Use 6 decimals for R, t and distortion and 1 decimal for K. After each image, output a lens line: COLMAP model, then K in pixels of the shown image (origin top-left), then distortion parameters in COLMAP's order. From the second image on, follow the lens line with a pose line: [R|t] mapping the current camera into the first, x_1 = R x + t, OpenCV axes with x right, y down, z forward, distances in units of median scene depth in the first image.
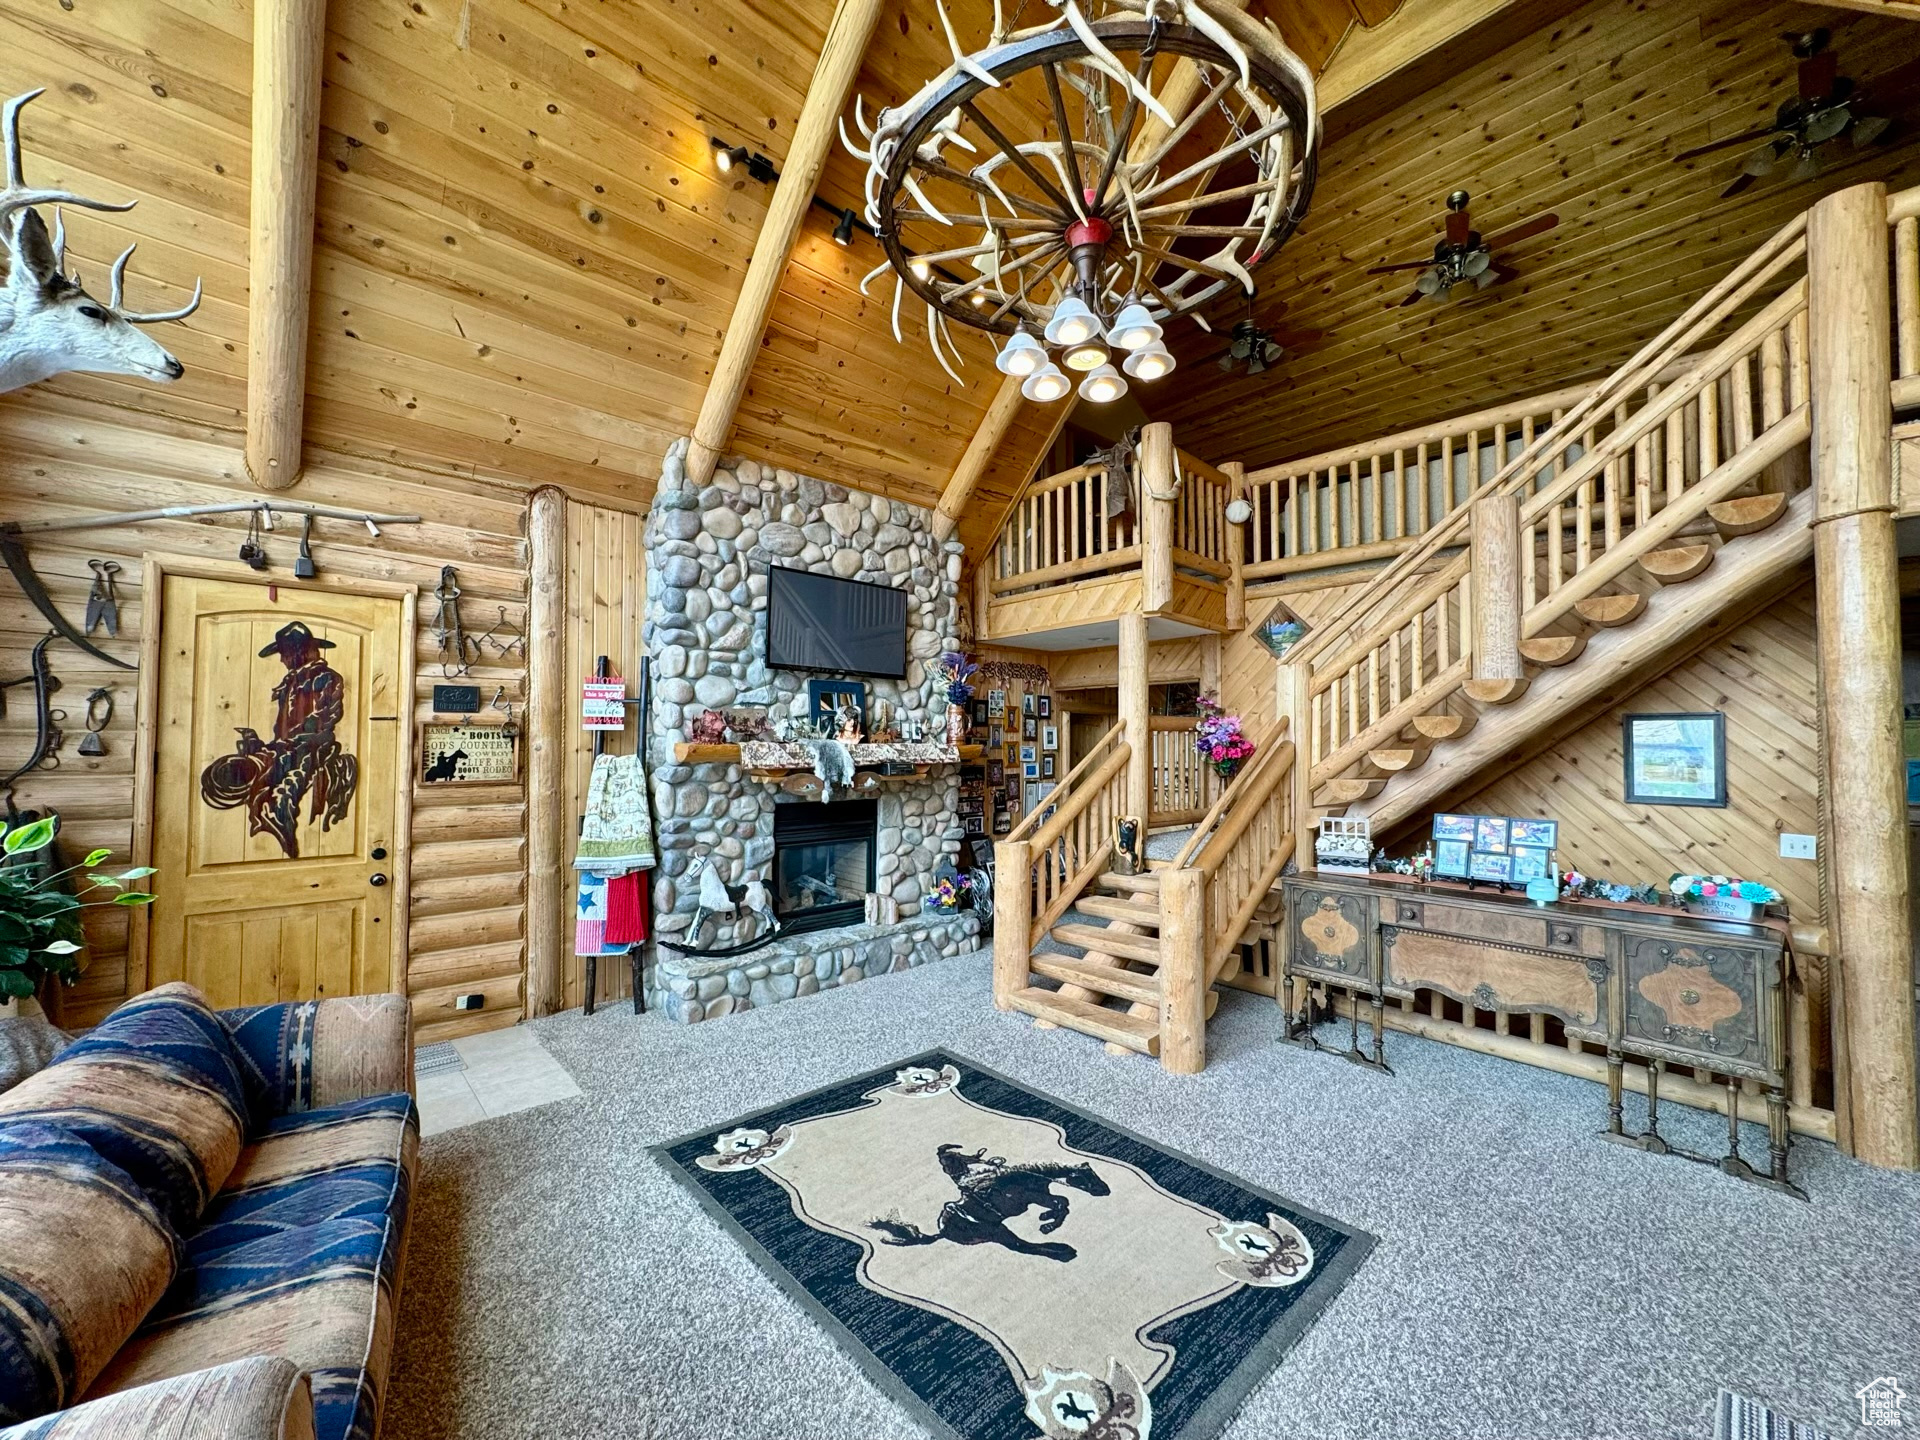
lens RADIAL K [[765.7, 0, 956.5], [0, 765.7, 722.0], [0, 0, 1]] dist [-0.000010, -0.000202]
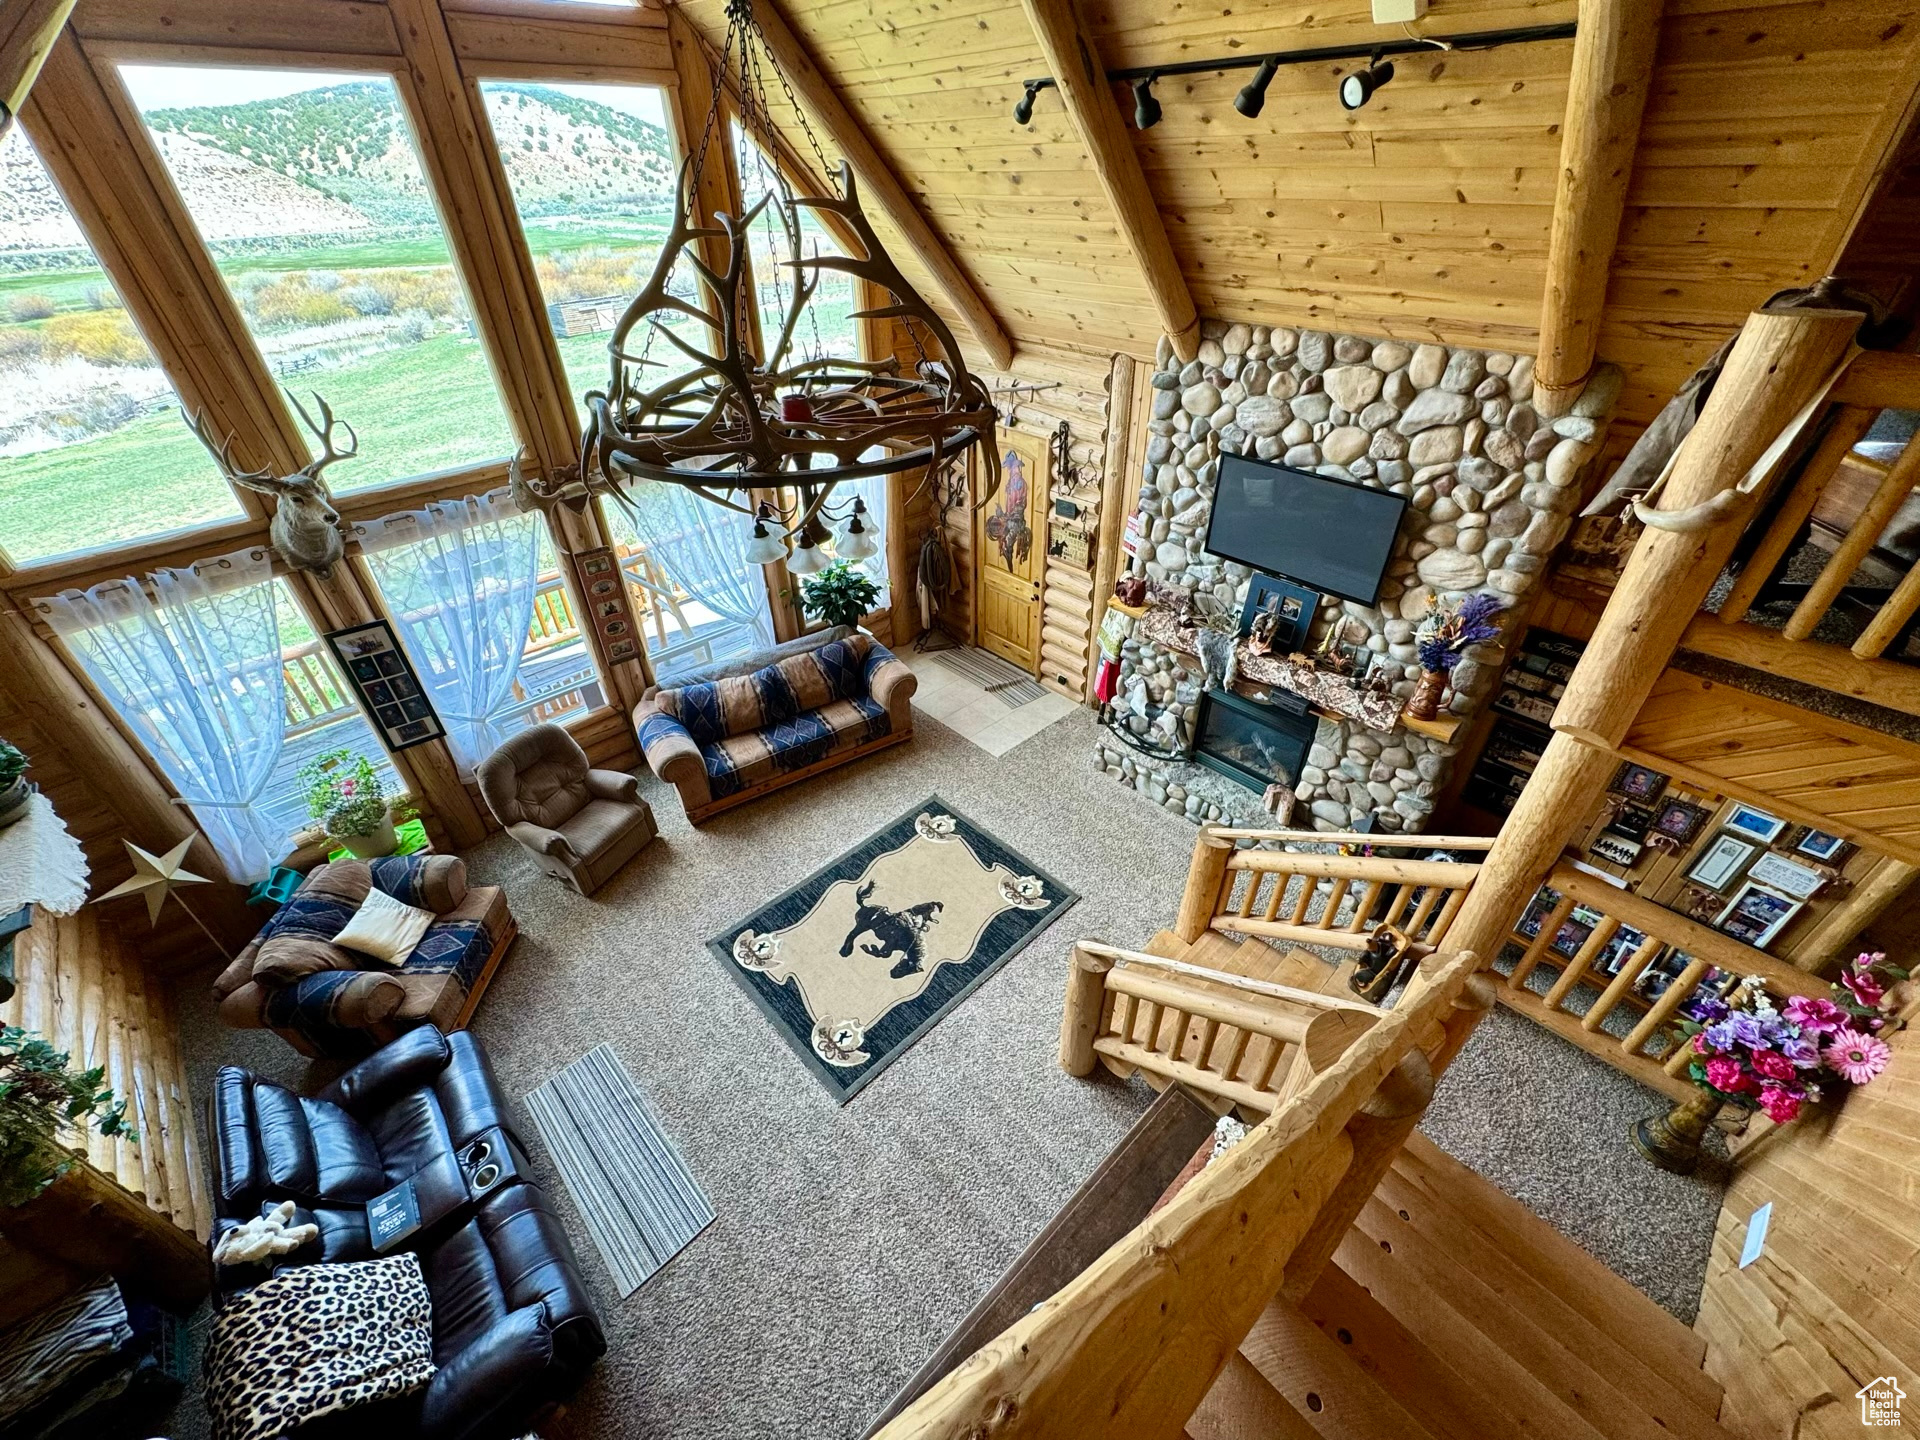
lens RADIAL K [[768.3, 0, 955.6], [0, 768.3, 720.4], [0, 0, 1]] dist [-0.000648, 0.000150]
pose [[0.015036, 0.581619, -0.813322, 0.867762], [0.053618, 0.811775, 0.581504, -0.606679], [0.998448, -0.052352, -0.018979, 0.795526]]
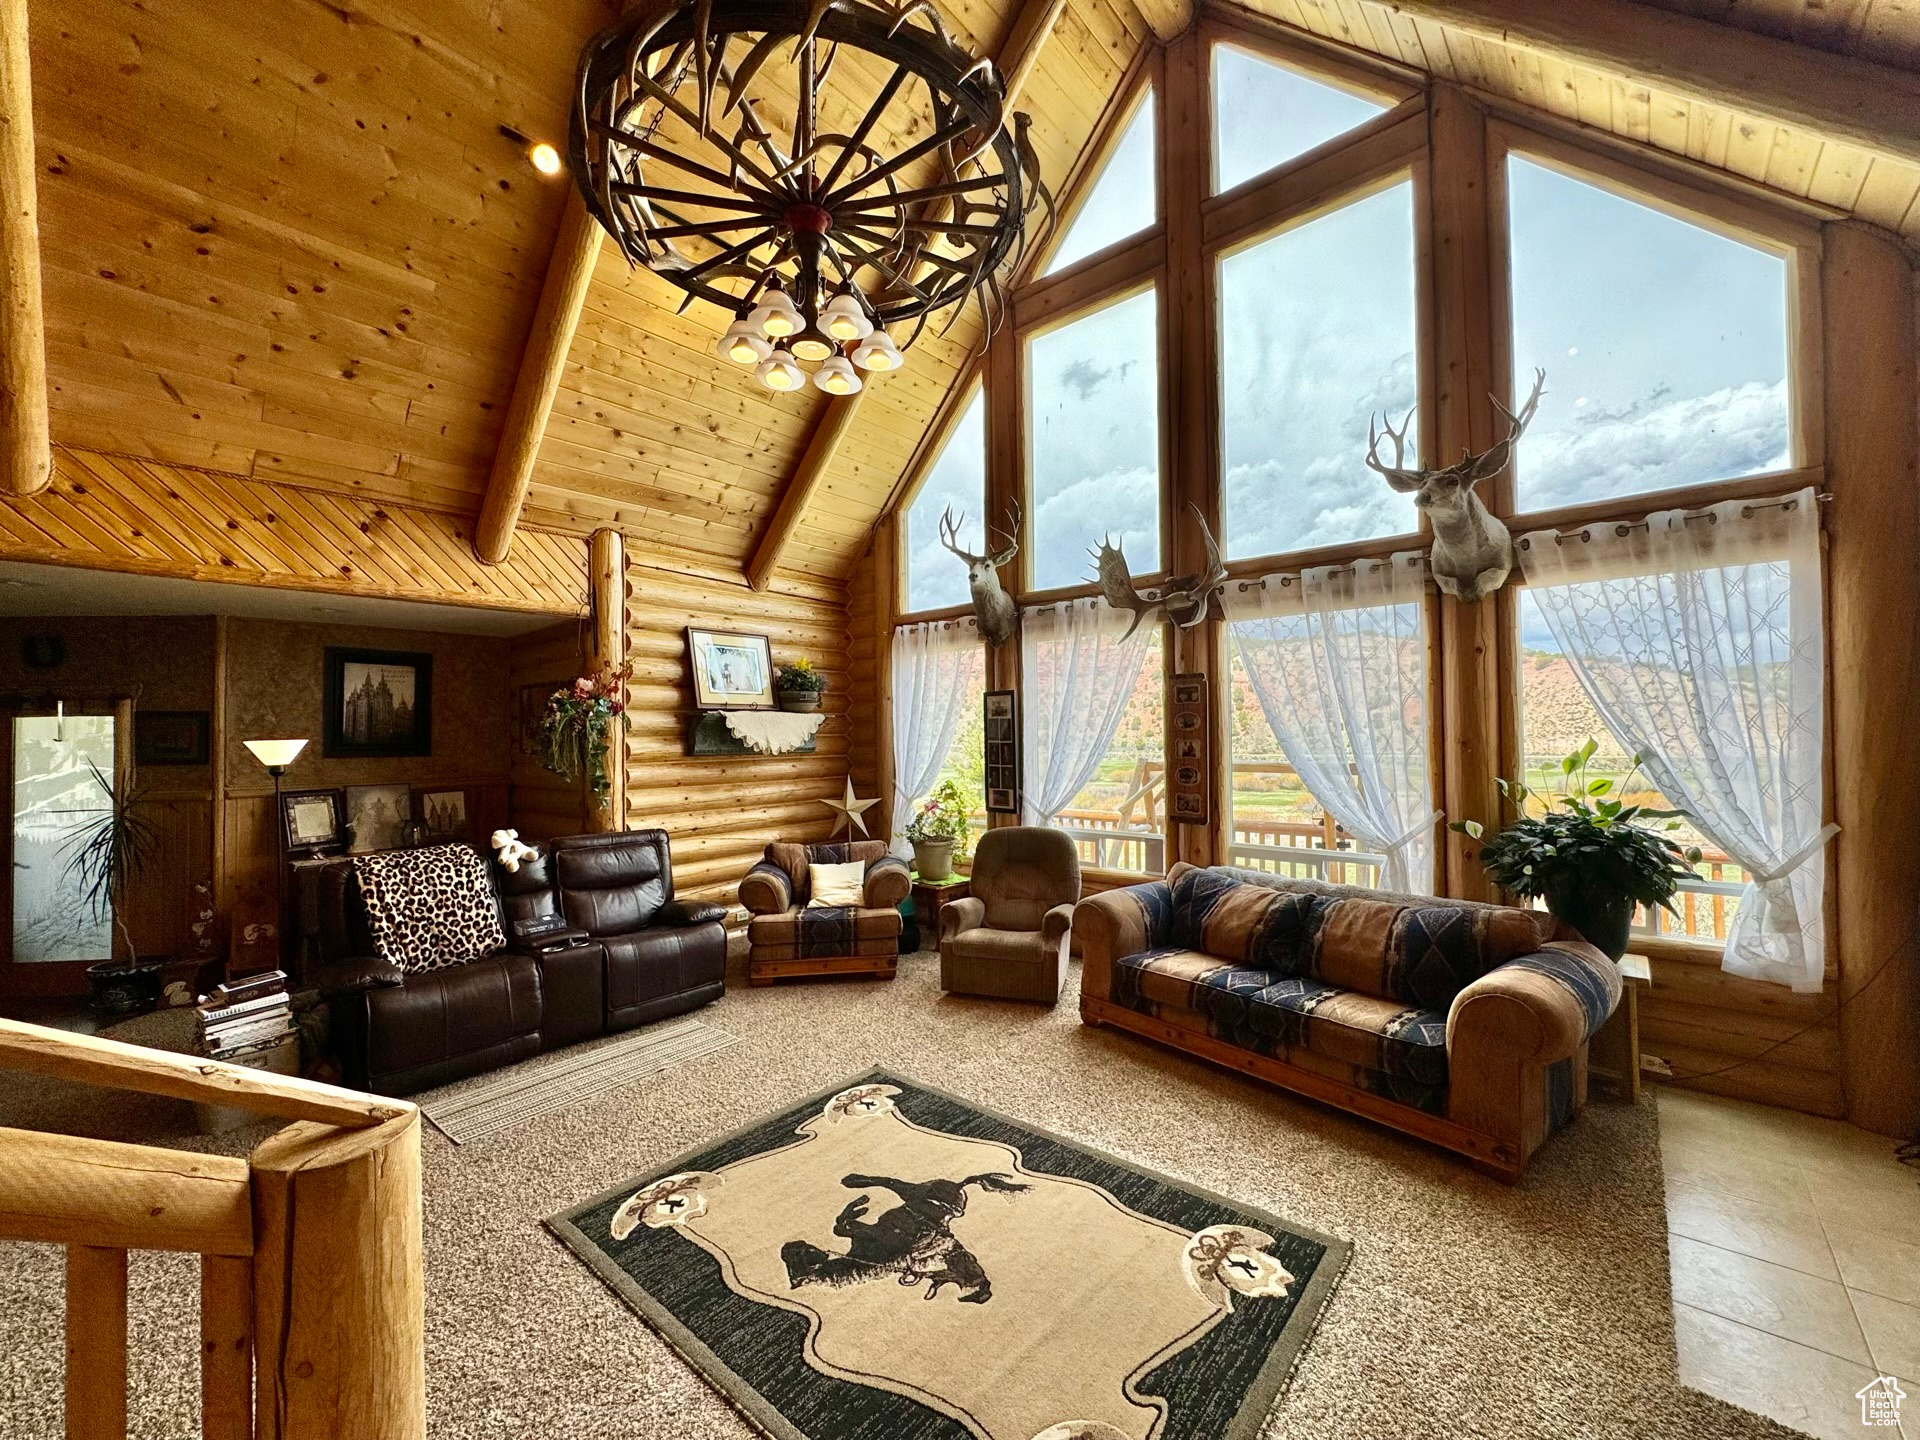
lens RADIAL K [[765.7, 0, 956.5], [0, 765.7, 722.0], [0, 0, 1]] dist [-0.000010, -0.000202]
pose [[-0.993308, 0.006325, -0.115326, 0.065062], [0.012110, 0.998699, -0.049538, 0.034954], [0.114862, -0.050603, -0.992092, 1.269170]]
